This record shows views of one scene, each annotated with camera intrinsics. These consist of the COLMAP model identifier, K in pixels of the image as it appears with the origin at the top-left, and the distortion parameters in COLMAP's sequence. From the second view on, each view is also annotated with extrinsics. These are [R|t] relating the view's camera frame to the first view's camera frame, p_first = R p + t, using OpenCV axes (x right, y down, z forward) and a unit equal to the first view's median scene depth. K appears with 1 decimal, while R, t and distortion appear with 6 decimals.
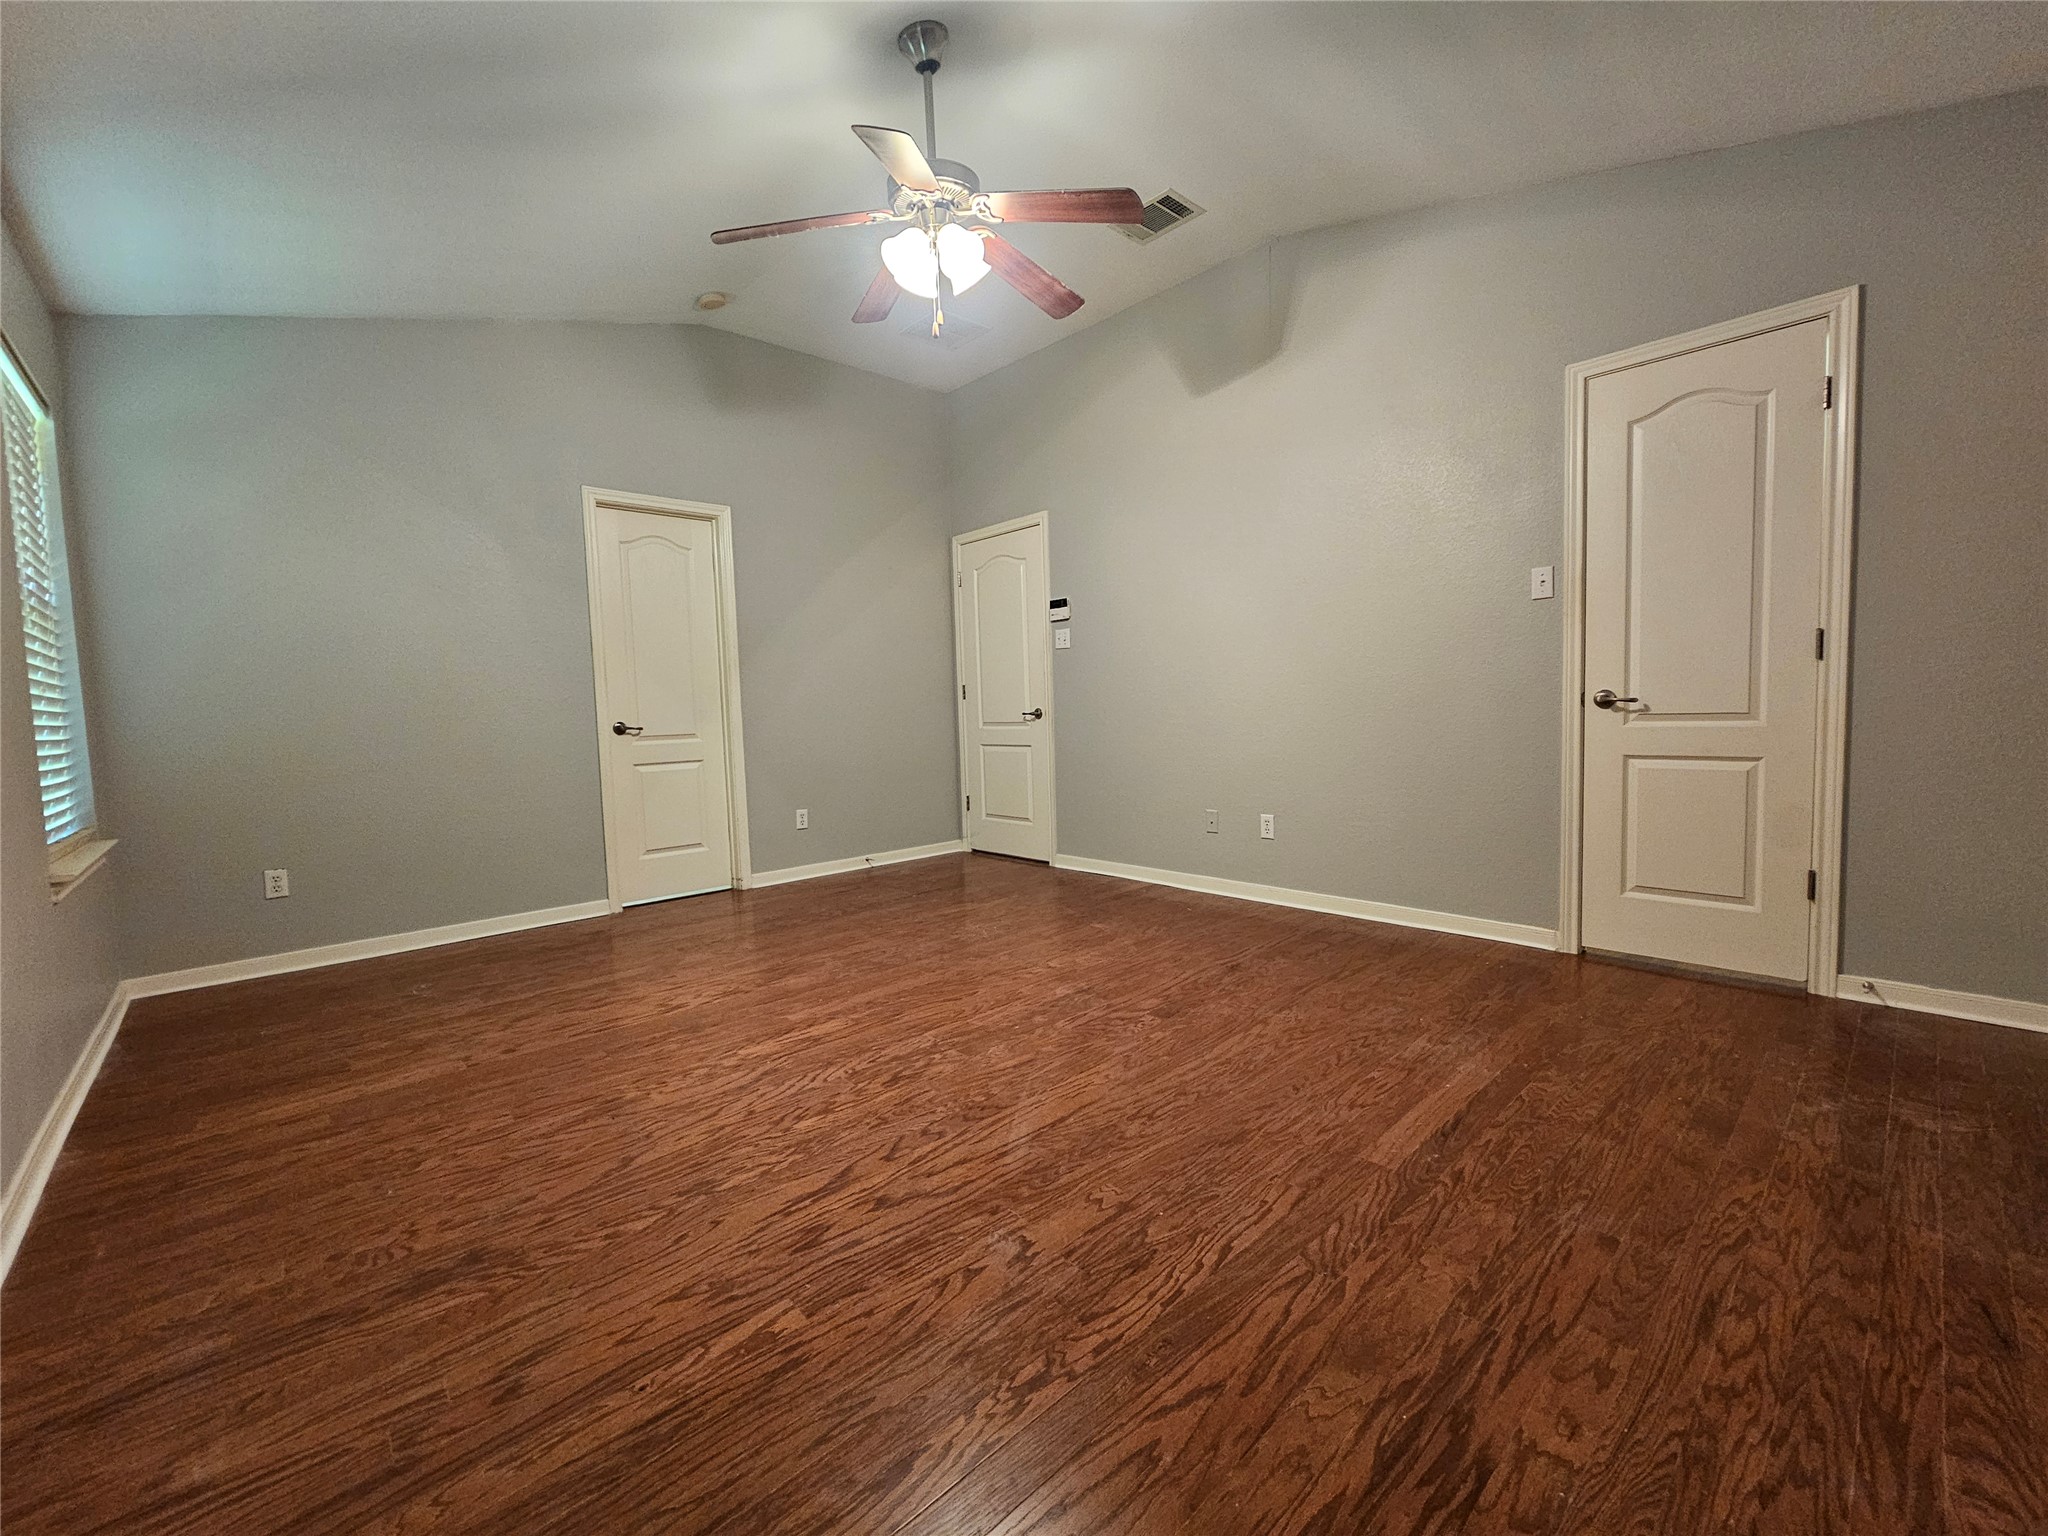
lens RADIAL K [[839.7, 0, 1022.9], [0, 839.7, 764.1], [0, 0, 1]] dist [-0.002786, 0.000226]
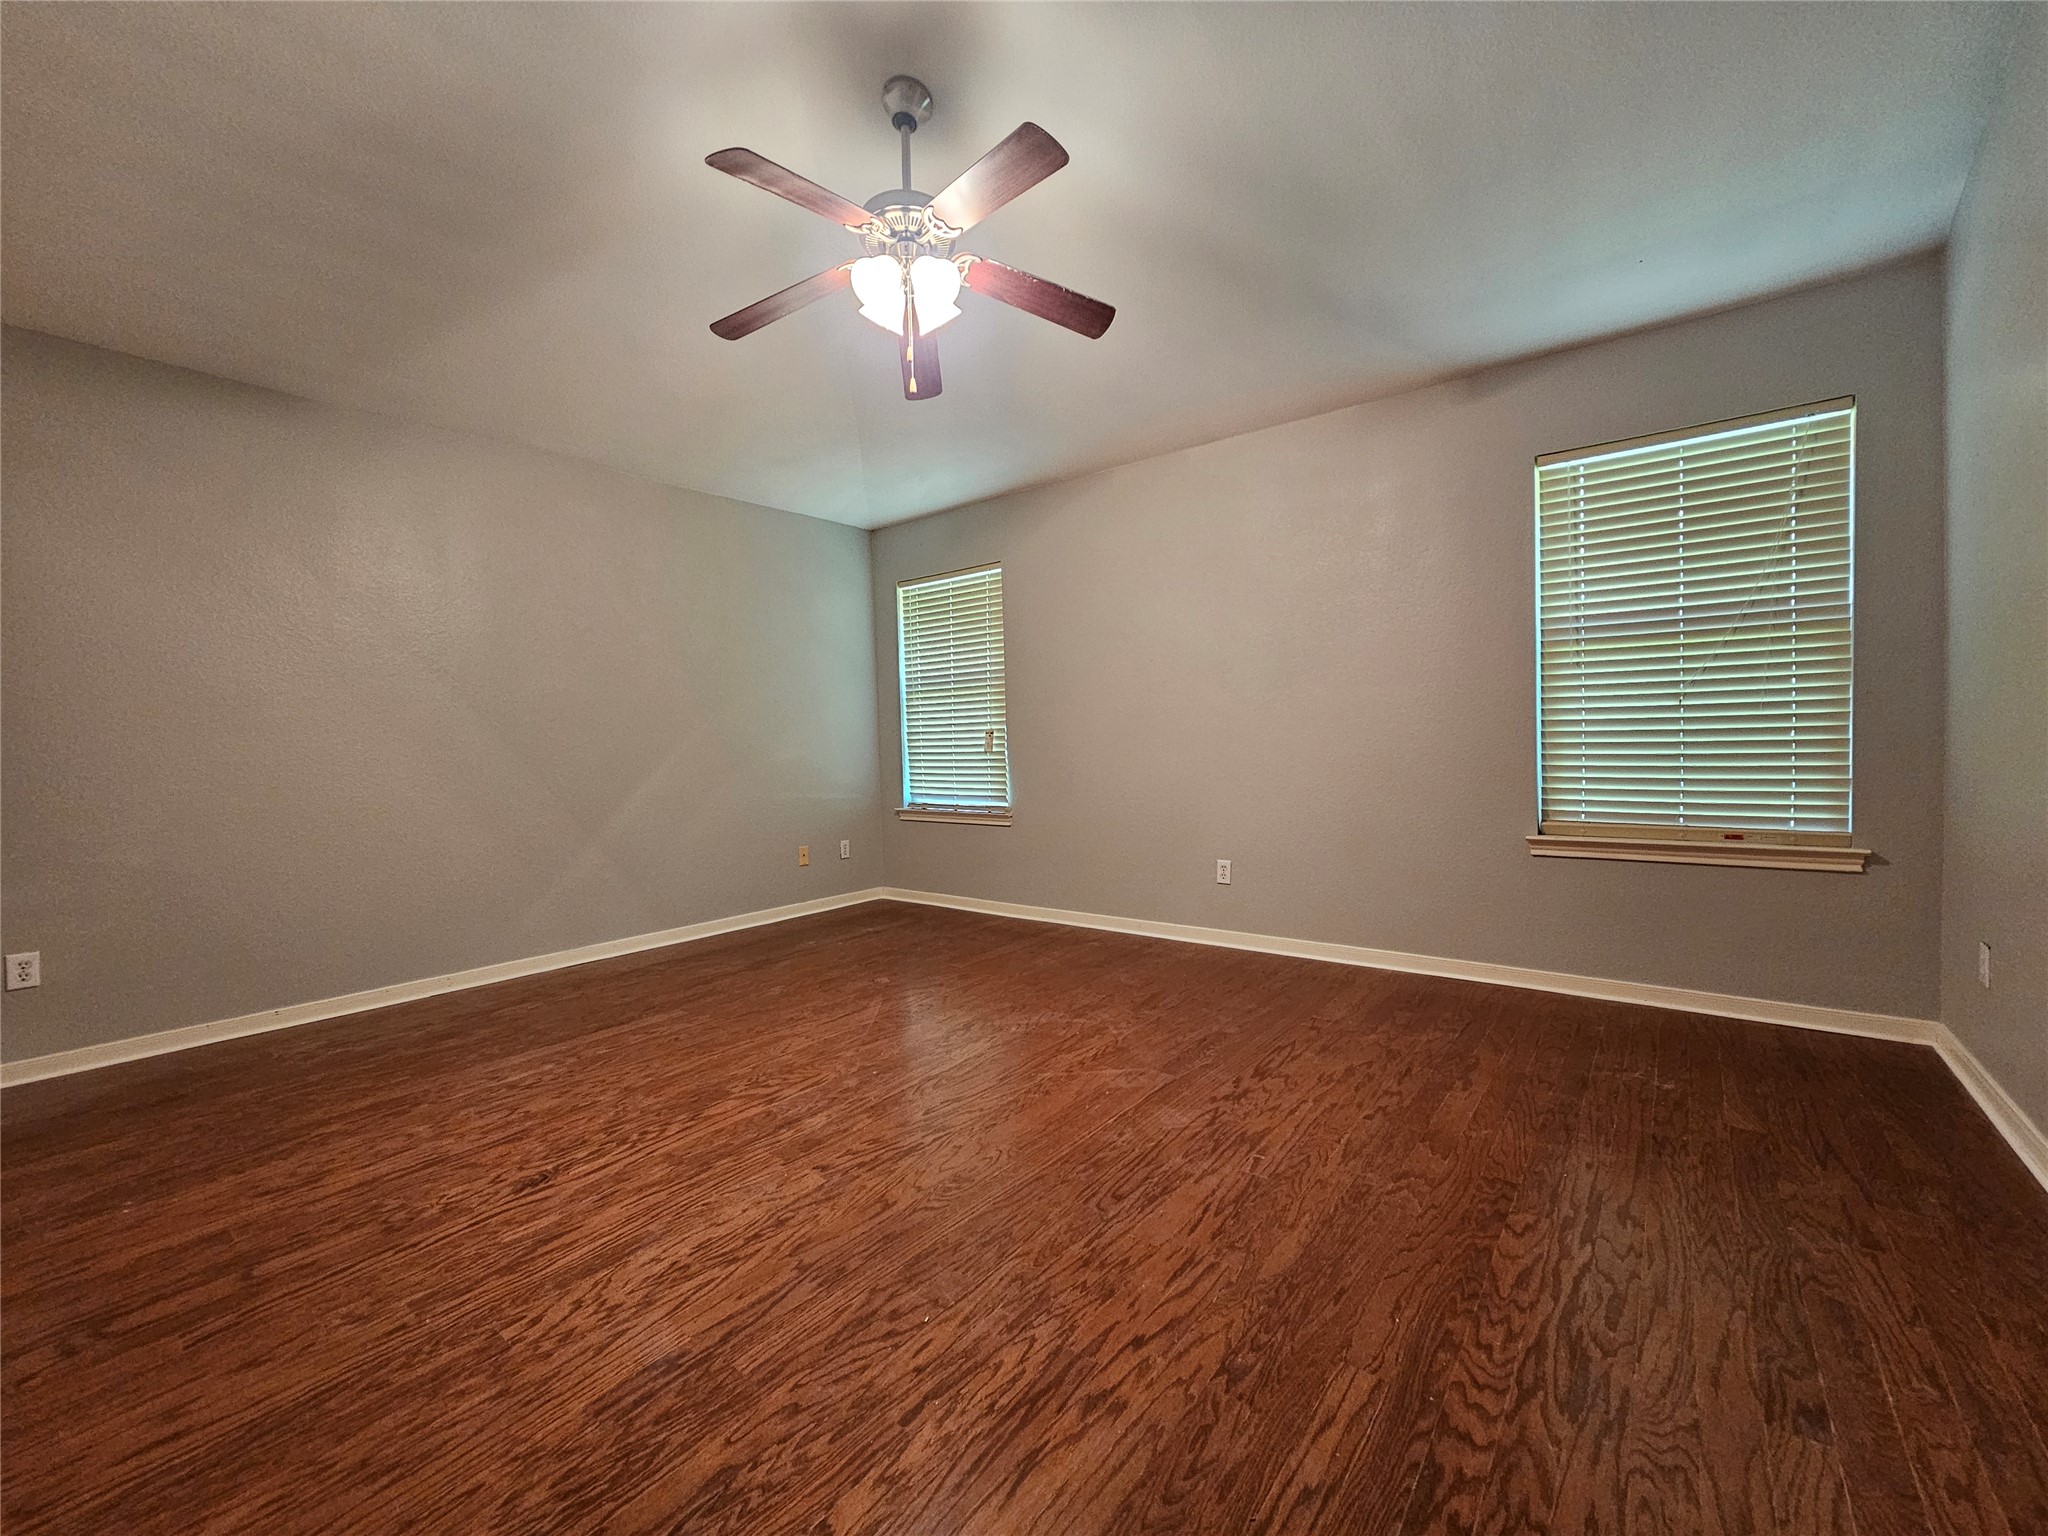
lens RADIAL K [[839.7, 0, 1022.9], [0, 839.7, 764.1], [0, 0, 1]] dist [-0.002786, 0.000226]
pose [[-0.985296, 0.060788, -0.159679, -0.044071], [0.045542, 0.994197, 0.097462, -0.152538], [0.164677, 0.088757, -0.982346, 1.982383]]
